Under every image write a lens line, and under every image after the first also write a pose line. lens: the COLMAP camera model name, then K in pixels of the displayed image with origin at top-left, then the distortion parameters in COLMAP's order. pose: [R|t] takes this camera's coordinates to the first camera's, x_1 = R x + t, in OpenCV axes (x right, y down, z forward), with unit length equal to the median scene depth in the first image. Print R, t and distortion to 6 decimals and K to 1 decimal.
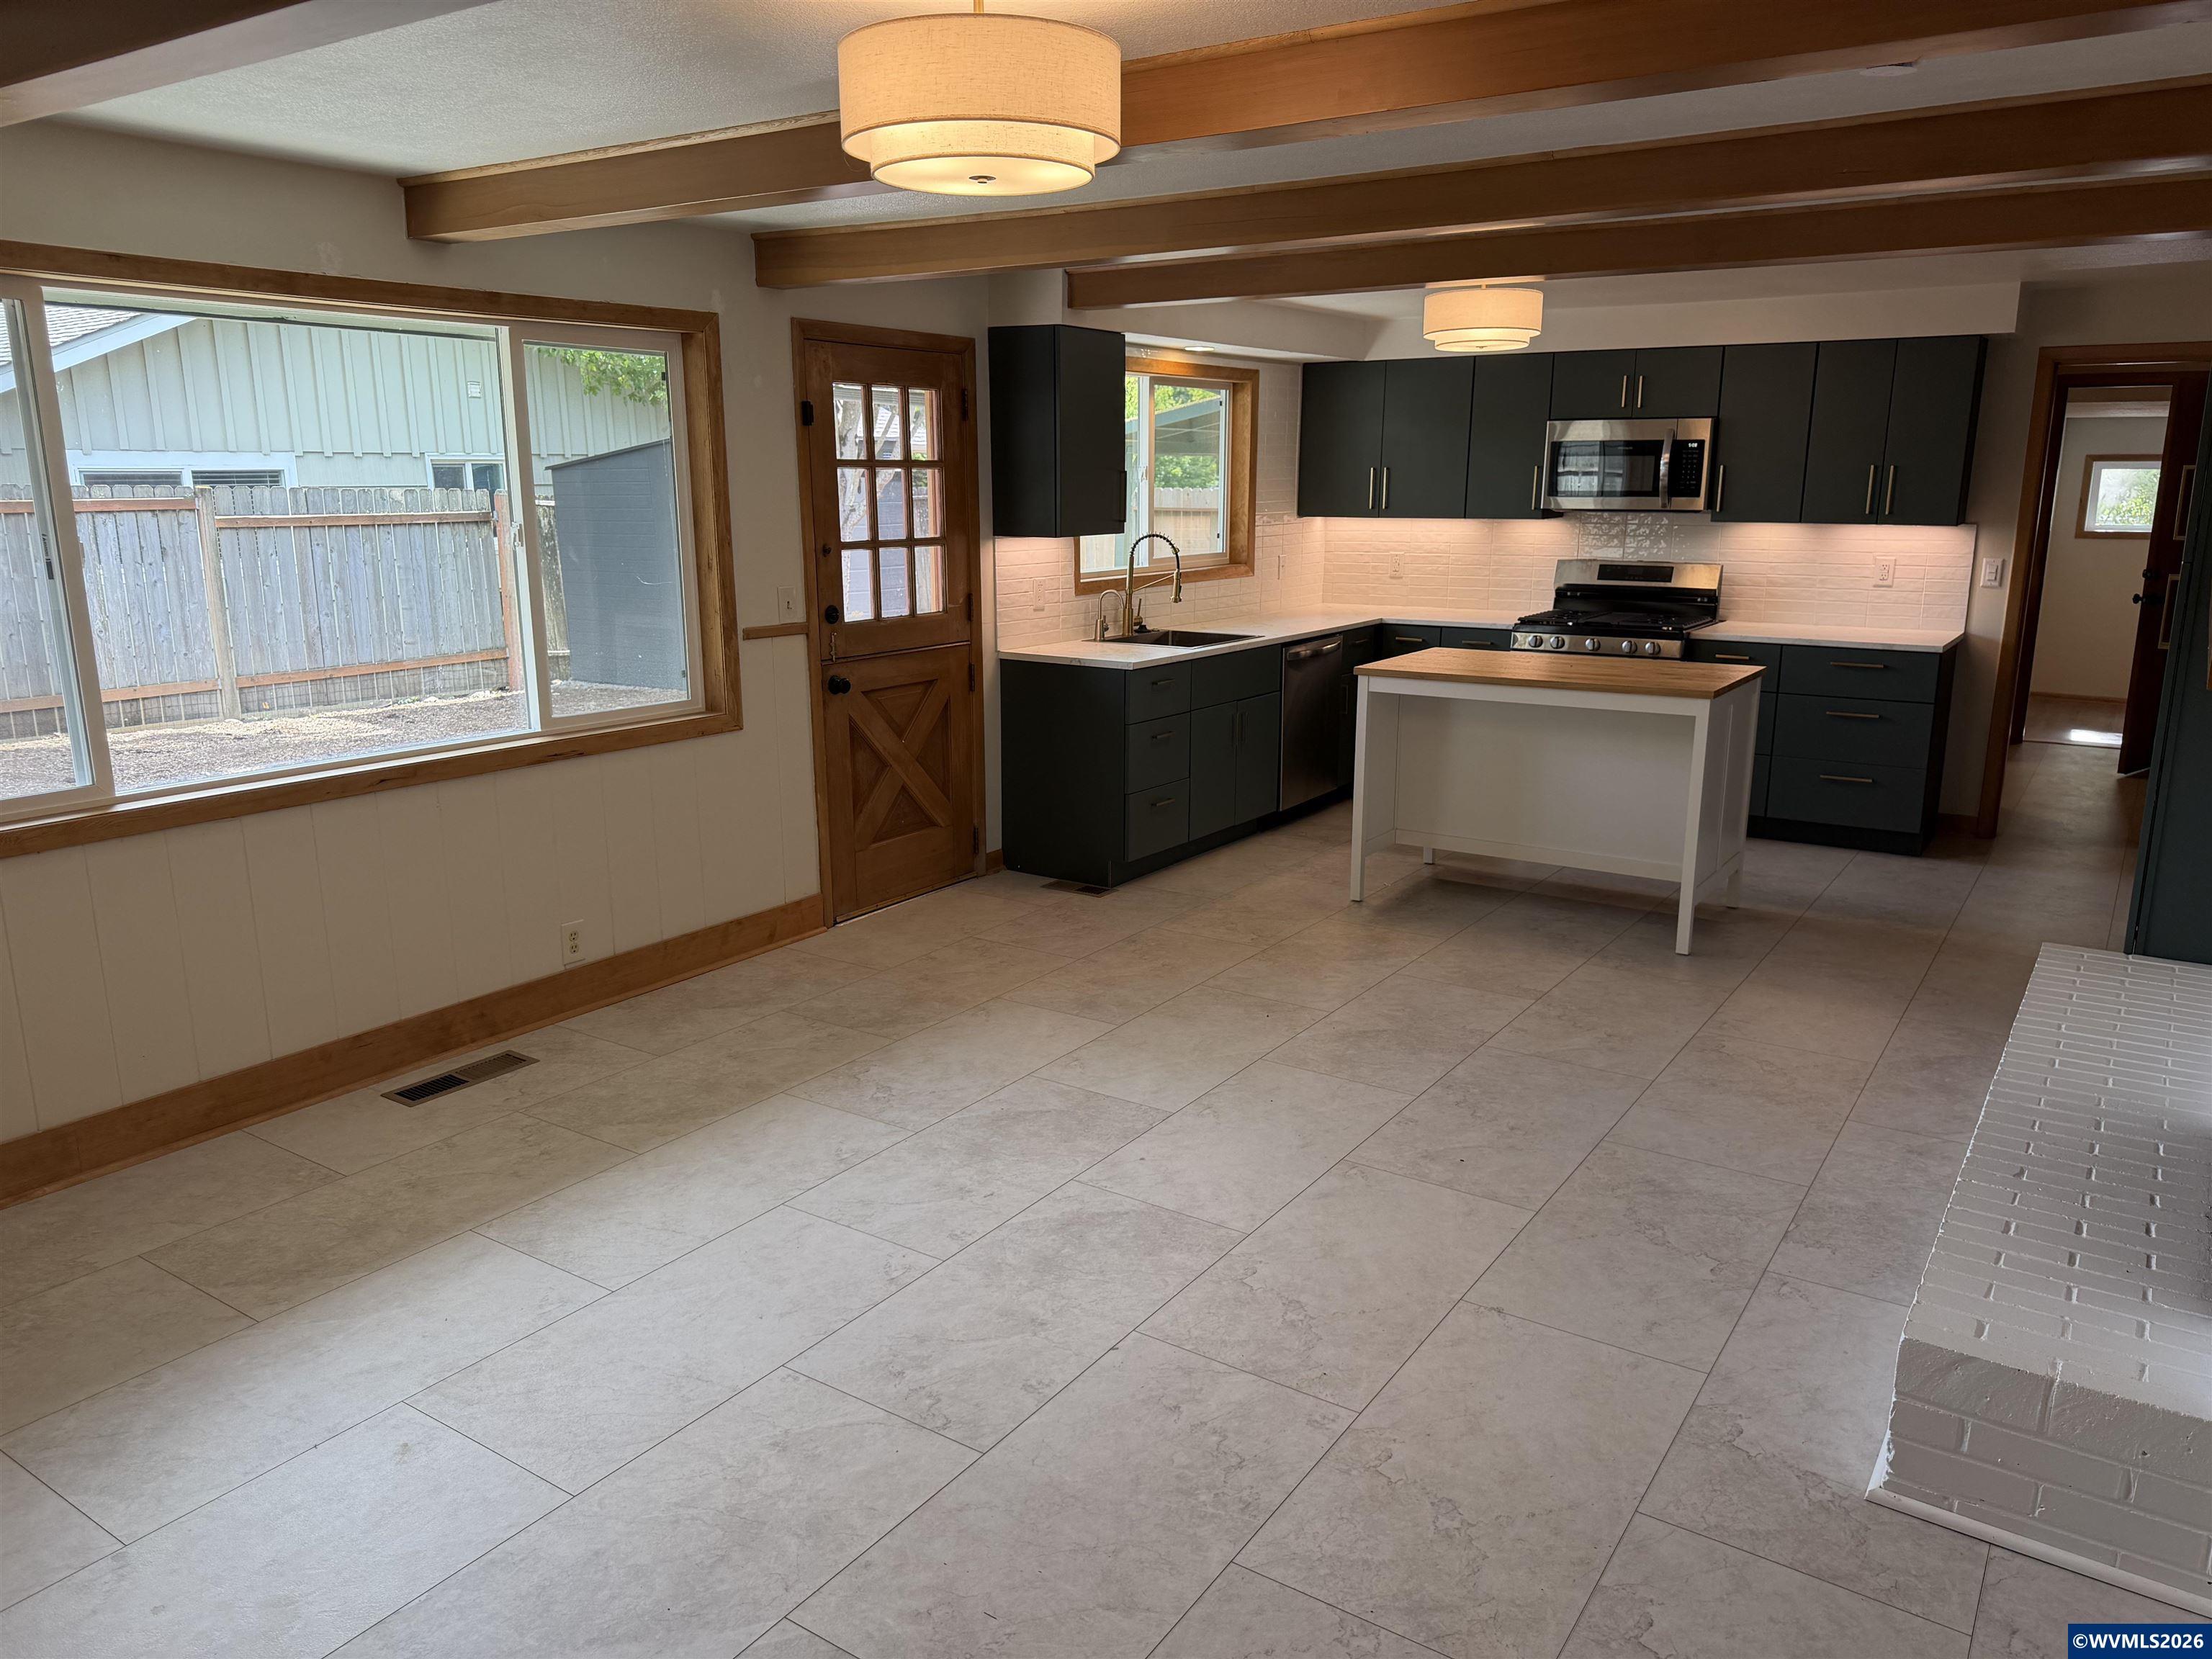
lens RADIAL K [[1564.1, 0, 1084.9], [0, 1564.1, 841.4], [0, 0, 1]] dist [0.064224, -0.079630]
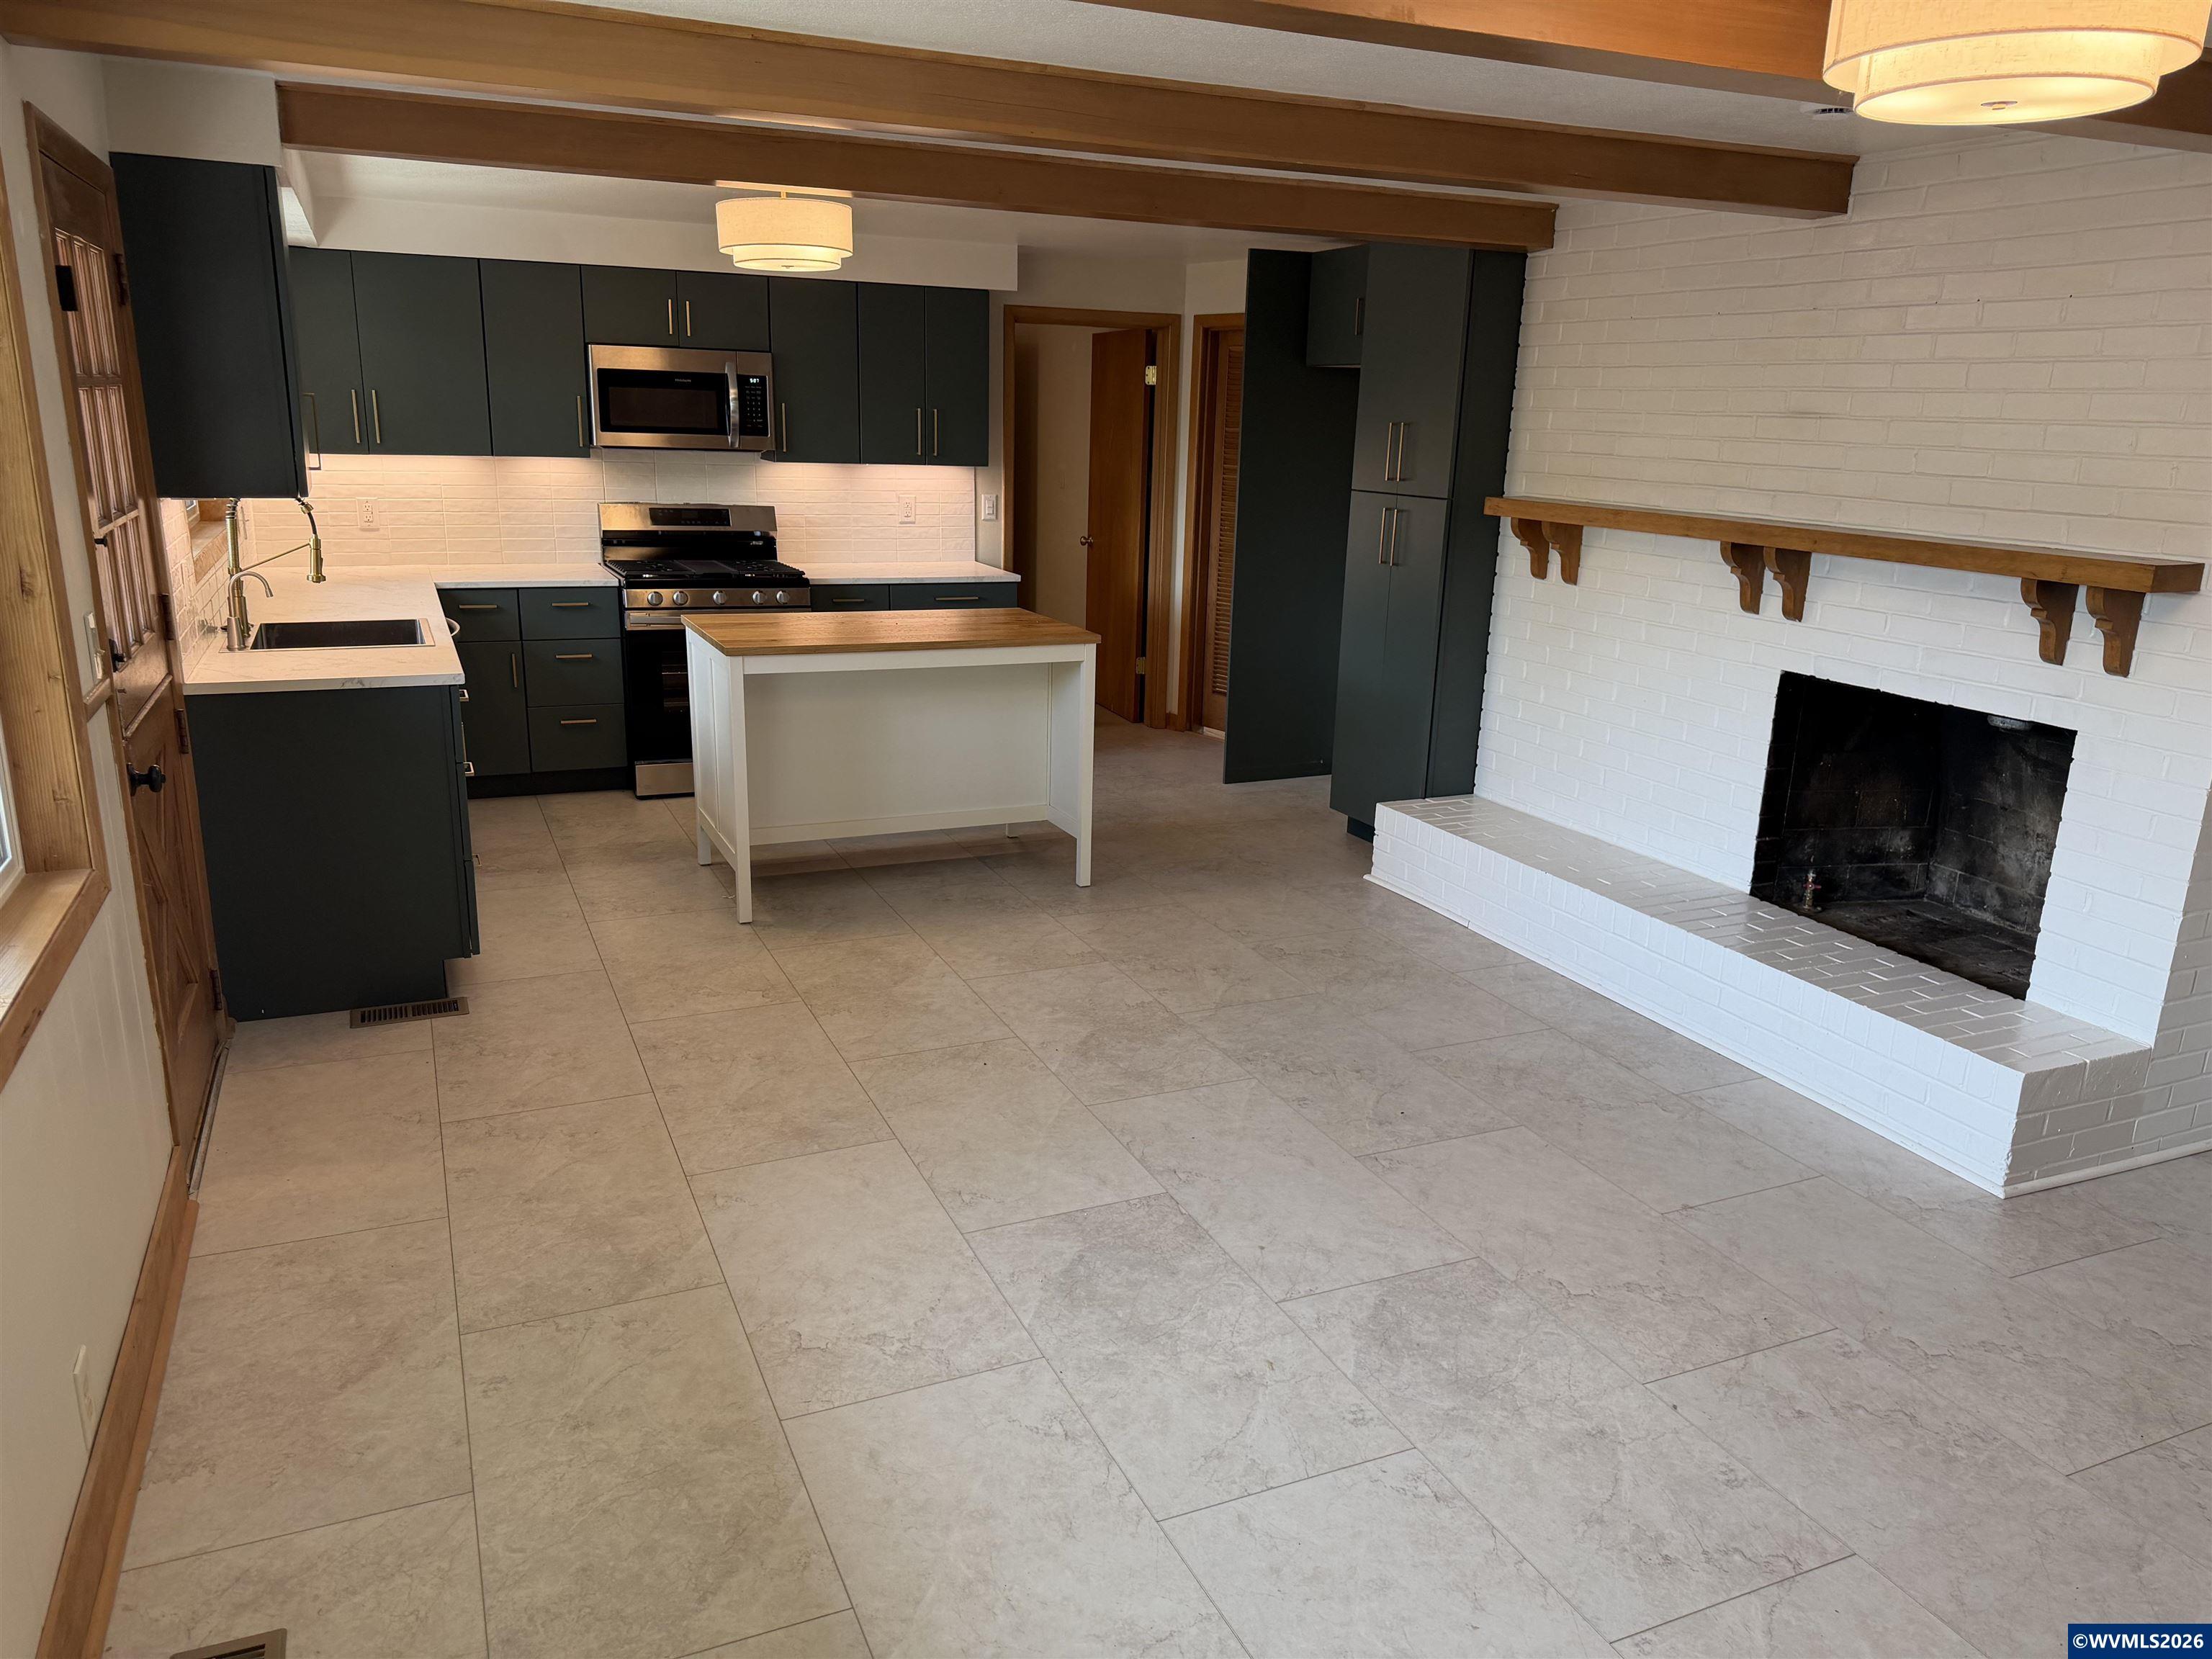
lens RADIAL K [[1564.1, 0, 1121.1], [0, 1564.1, 843.2], [0, 0, 1]] dist [0.064224, -0.079630]
pose [[0.511609, -0.213372, 0.832303, -0.454165], [0.169260, 0.974721, 0.145840, -0.101013], [-0.842382, 0.066262, 0.534791, 0.407459]]
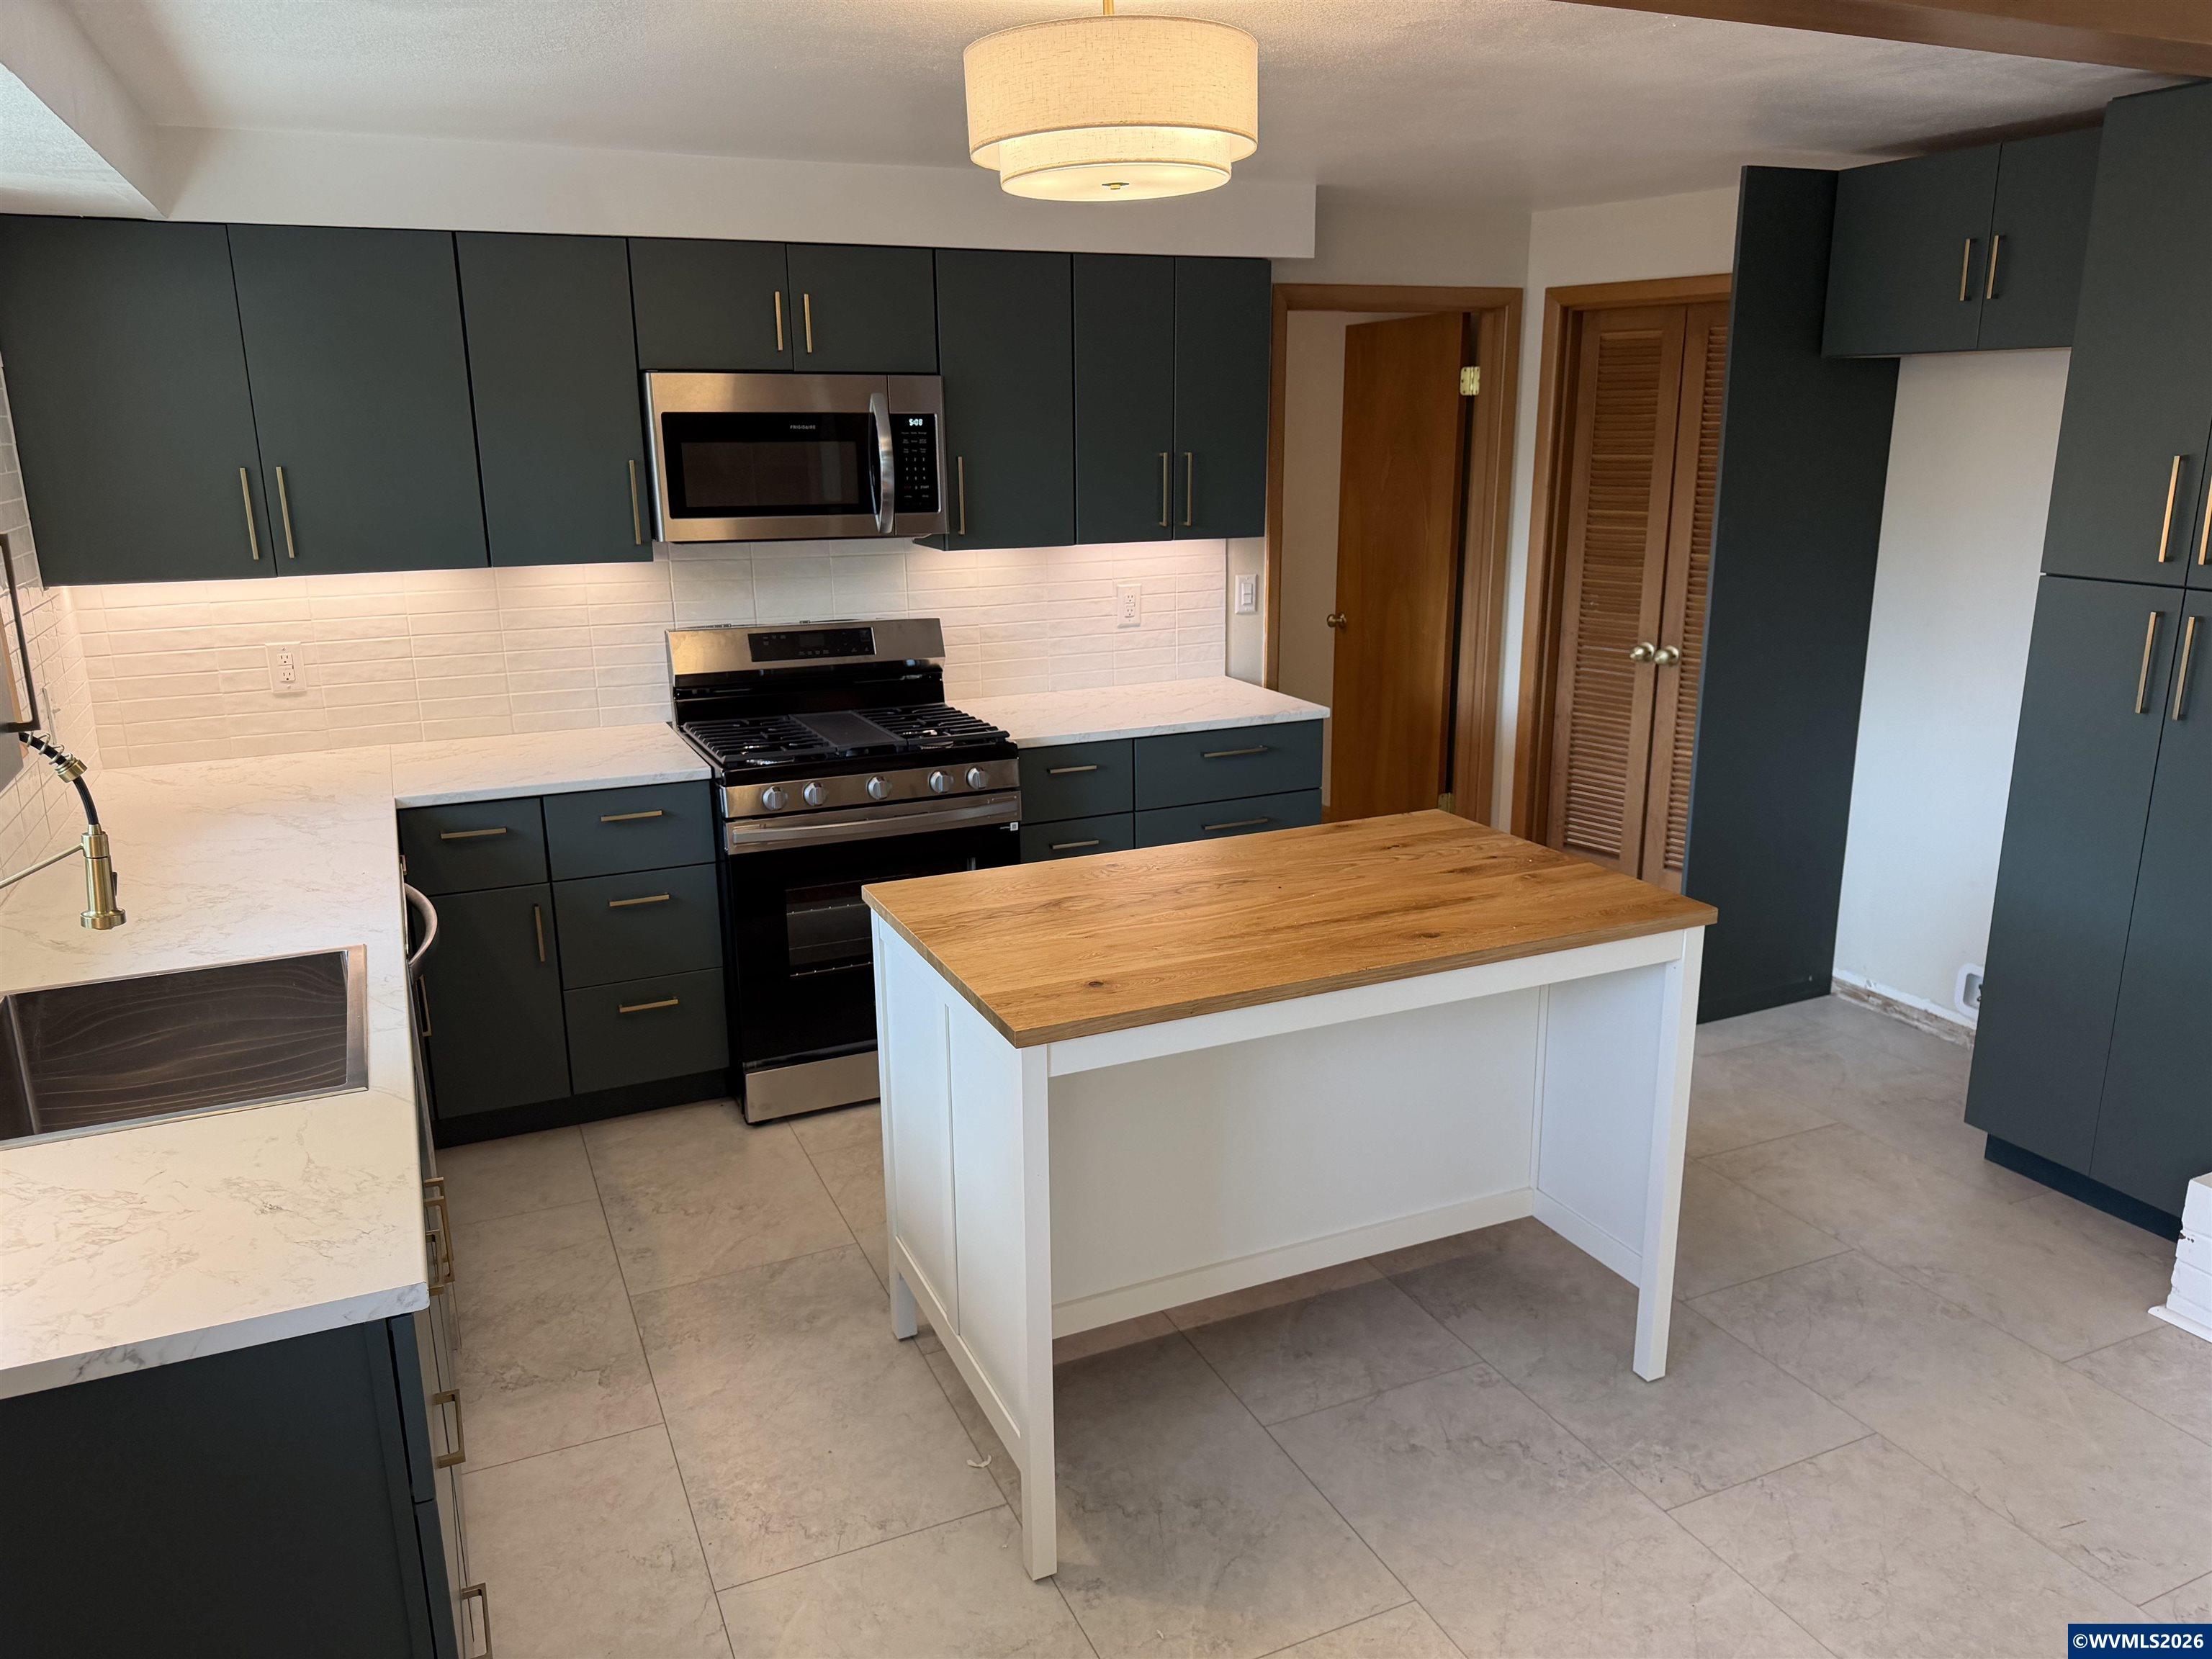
lens RADIAL K [[1564.1, 0, 1111.5], [0, 1564.1, 837.4], [0, 0, 1]] dist [0.064224, -0.079630]
pose [[0.513818, -0.226229, 0.827534, -0.116840], [0.207487, 0.968738, 0.136002, -0.211524], [-0.832430, 0.101822, 0.544694, 0.814525]]
